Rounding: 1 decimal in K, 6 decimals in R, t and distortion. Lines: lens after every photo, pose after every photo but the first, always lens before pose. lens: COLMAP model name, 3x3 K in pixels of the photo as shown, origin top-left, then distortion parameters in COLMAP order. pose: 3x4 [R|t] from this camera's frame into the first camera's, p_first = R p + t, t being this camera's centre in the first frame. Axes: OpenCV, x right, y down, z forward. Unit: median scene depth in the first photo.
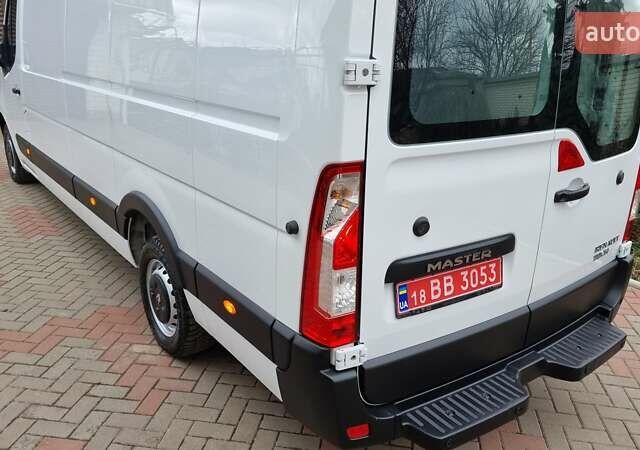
lens RADIAL K [[552.9, 0, 333.7], [0, 552.9, 226.3], [0, 0, 1]] dist [0.097165, -0.114653]
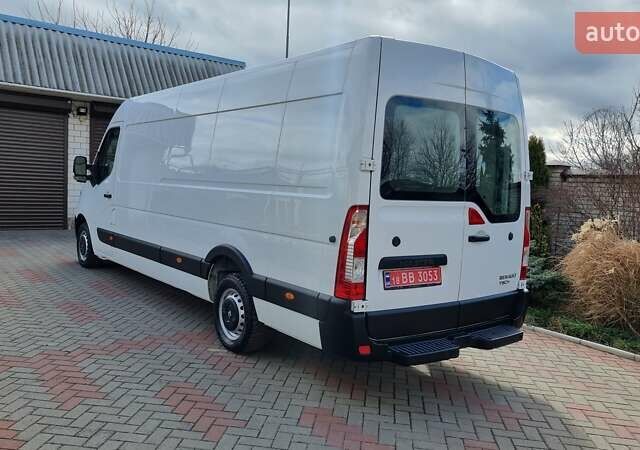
lens RADIAL K [[552.9, 0, 333.7], [0, 552.9, 226.3], [0, 0, 1]] dist [0.097165, -0.114653]
pose [[0.999338, 0.019358, 0.030800, -0.121362], [-0.011543, 0.971645, -0.236161, 0.393107], [-0.034498, 0.235649, 0.971226, -0.878092]]
